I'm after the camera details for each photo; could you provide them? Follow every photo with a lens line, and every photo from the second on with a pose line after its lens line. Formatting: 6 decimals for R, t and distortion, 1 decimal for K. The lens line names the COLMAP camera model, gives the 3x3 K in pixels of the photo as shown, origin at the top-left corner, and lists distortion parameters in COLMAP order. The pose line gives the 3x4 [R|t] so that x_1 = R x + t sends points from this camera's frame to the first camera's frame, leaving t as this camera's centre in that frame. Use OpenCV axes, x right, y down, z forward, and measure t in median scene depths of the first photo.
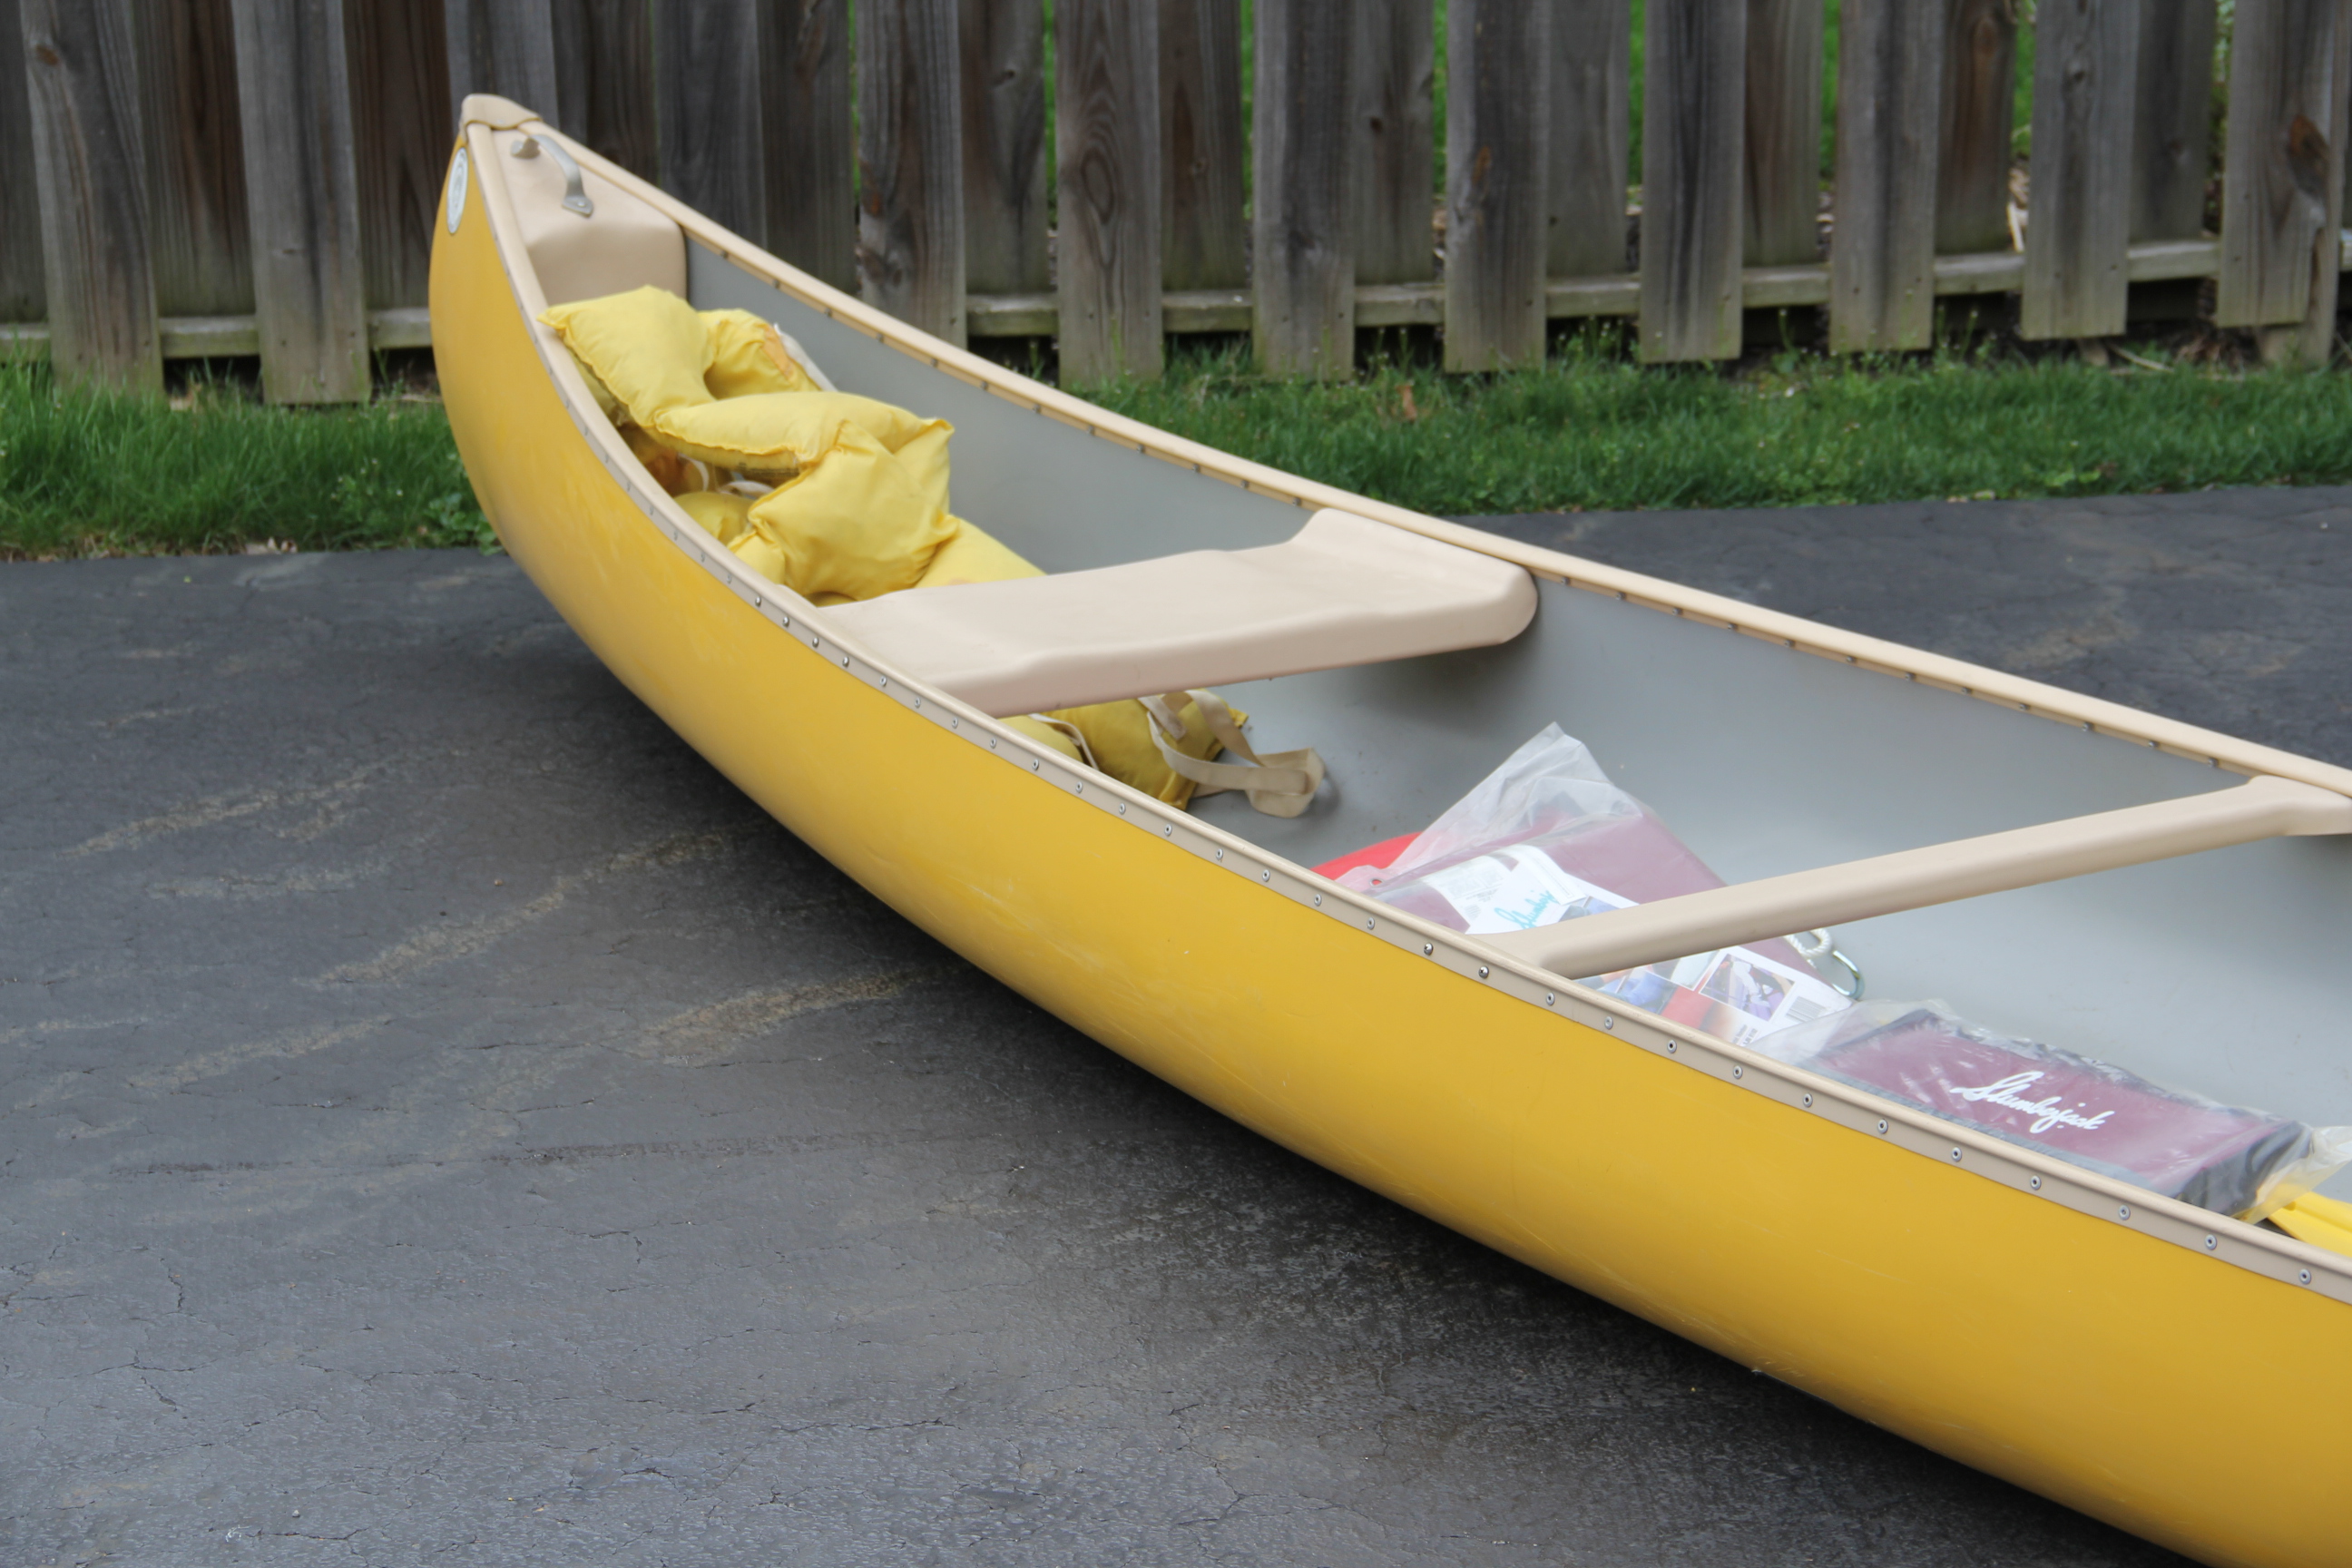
lens RADIAL K [[5768.2, 0, 1176.0], [0, 5768.2, 784.0], [0, 0, 1]] dist [0.467495, 0.699870]
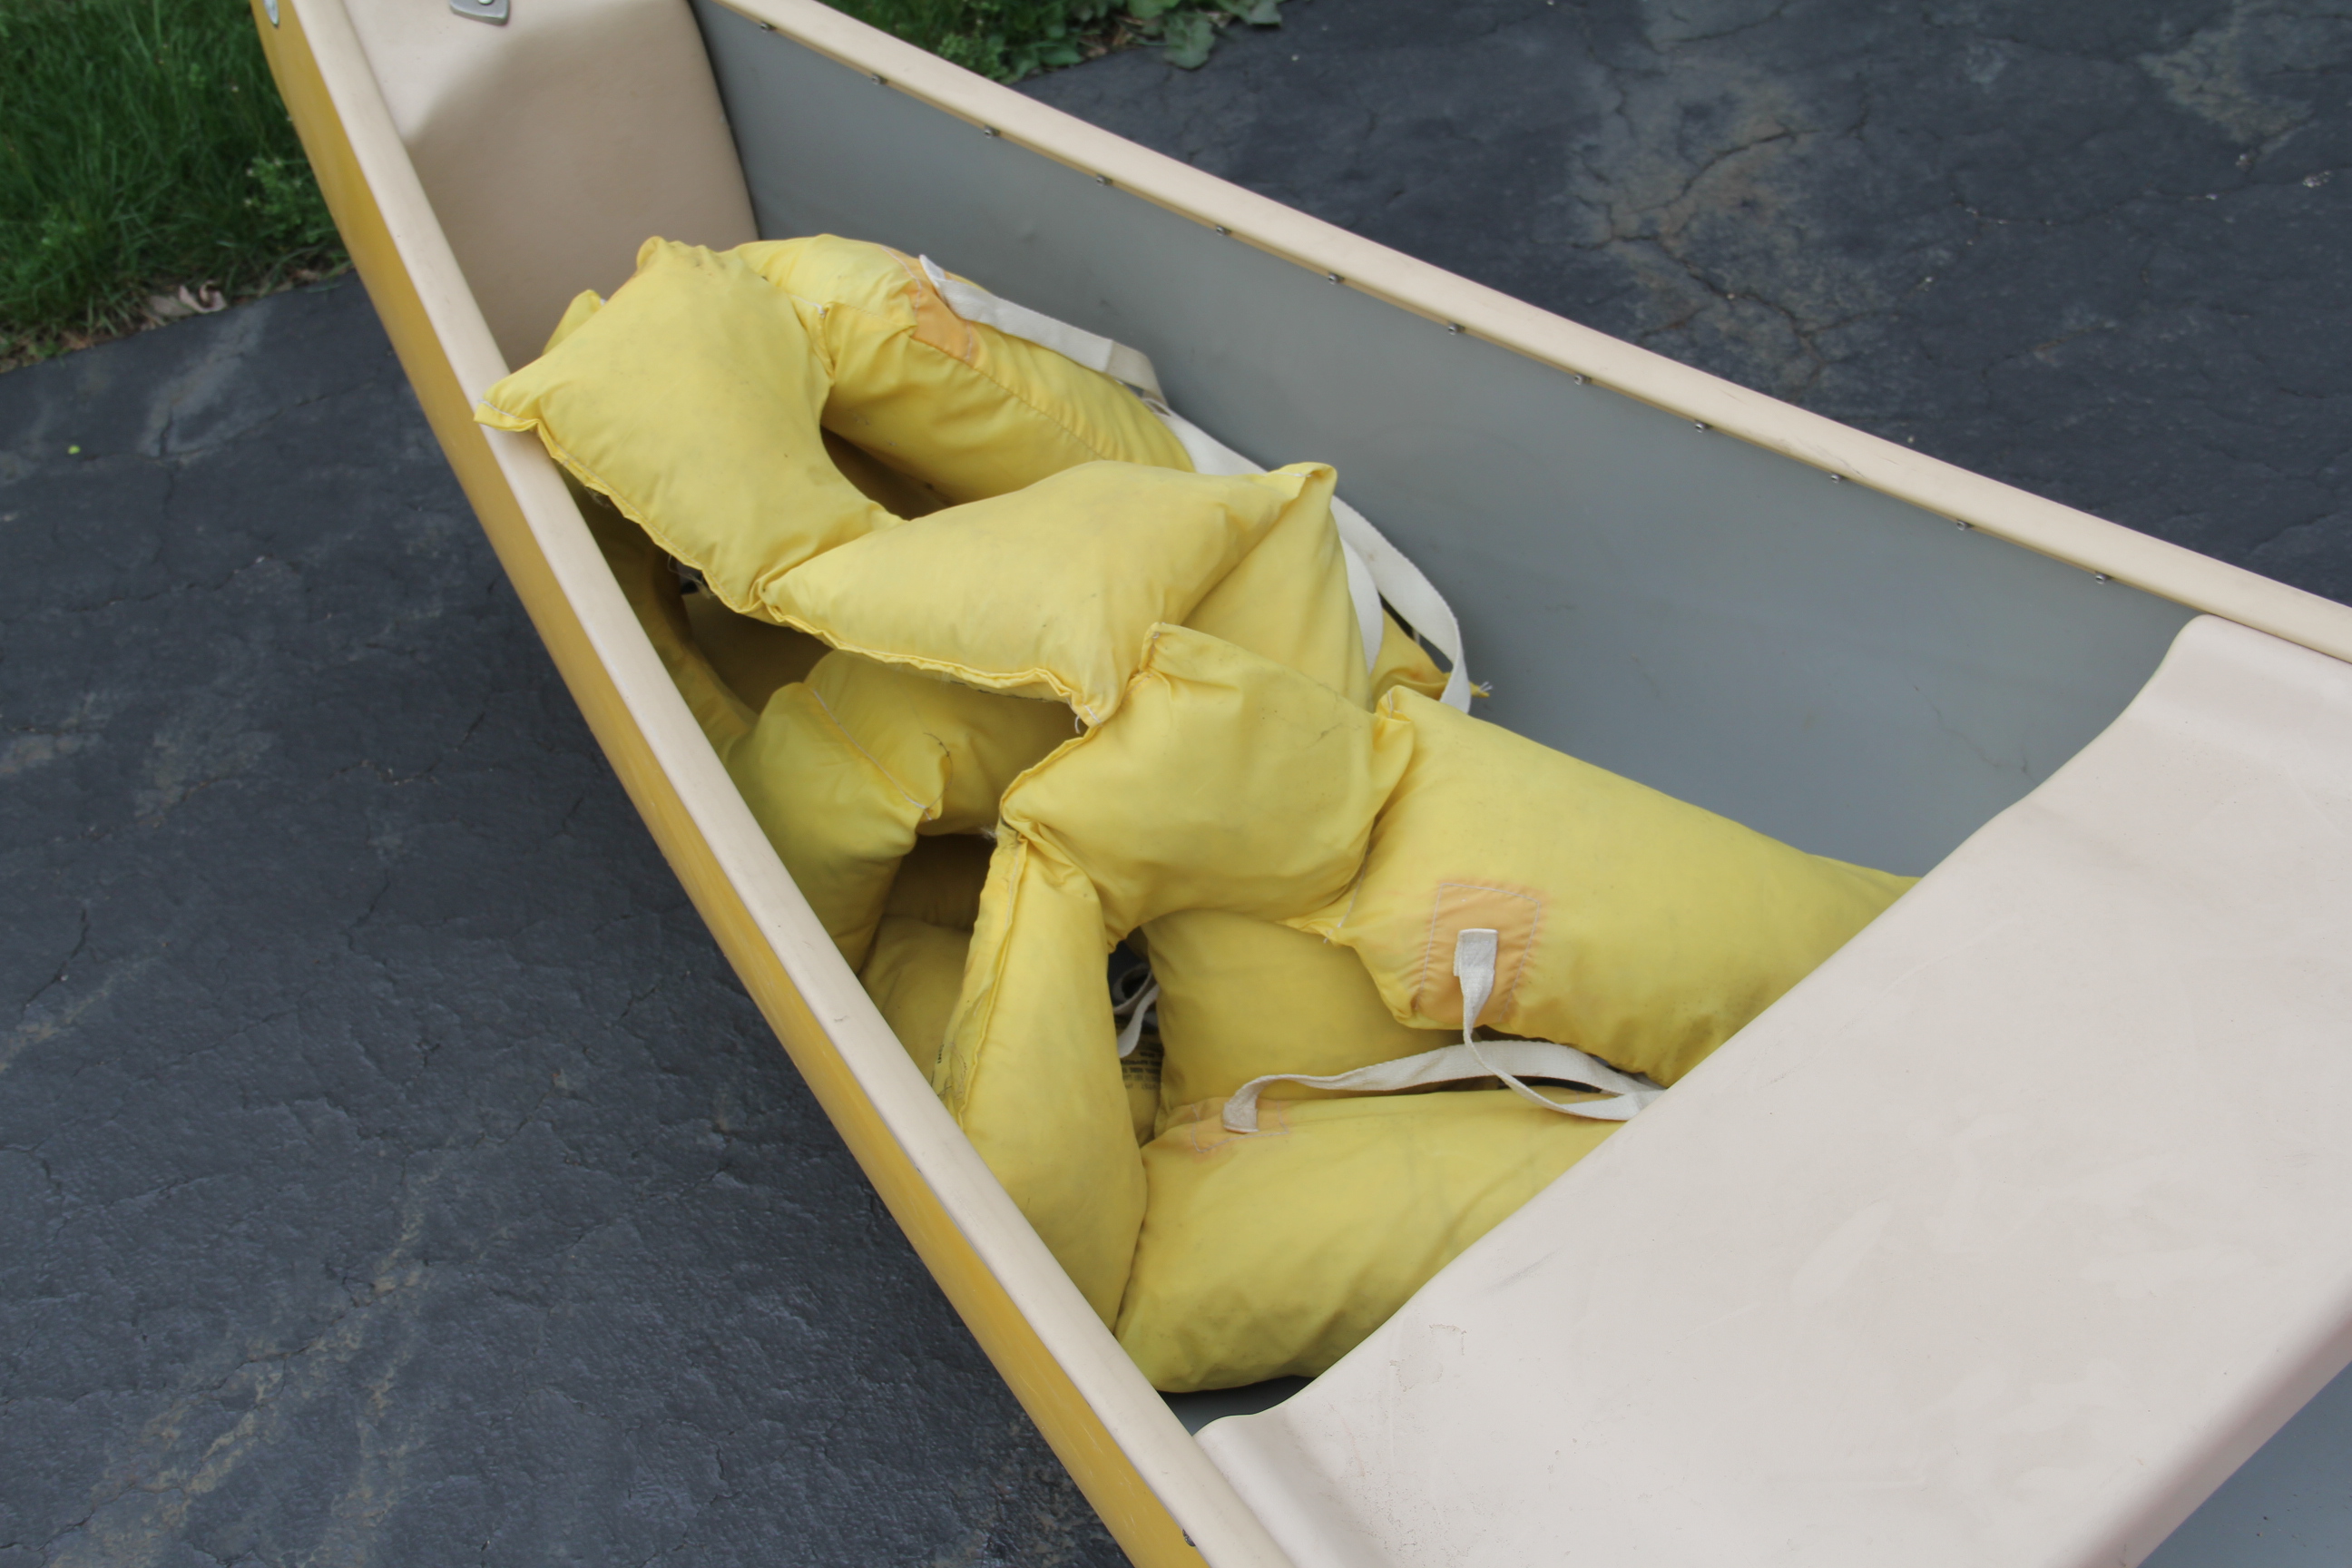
lens RADIAL K [[3384.6, 0, 1176.0], [0, 3384.6, 784.0], [0, 0, 1]] dist [0.122338, 0.073290]
pose [[0.976010, -0.214768, -0.035757, -0.066920], [0.208250, 0.872943, 0.441139, -0.241801], [-0.063529, -0.438002, 0.896726, 1.022270]]
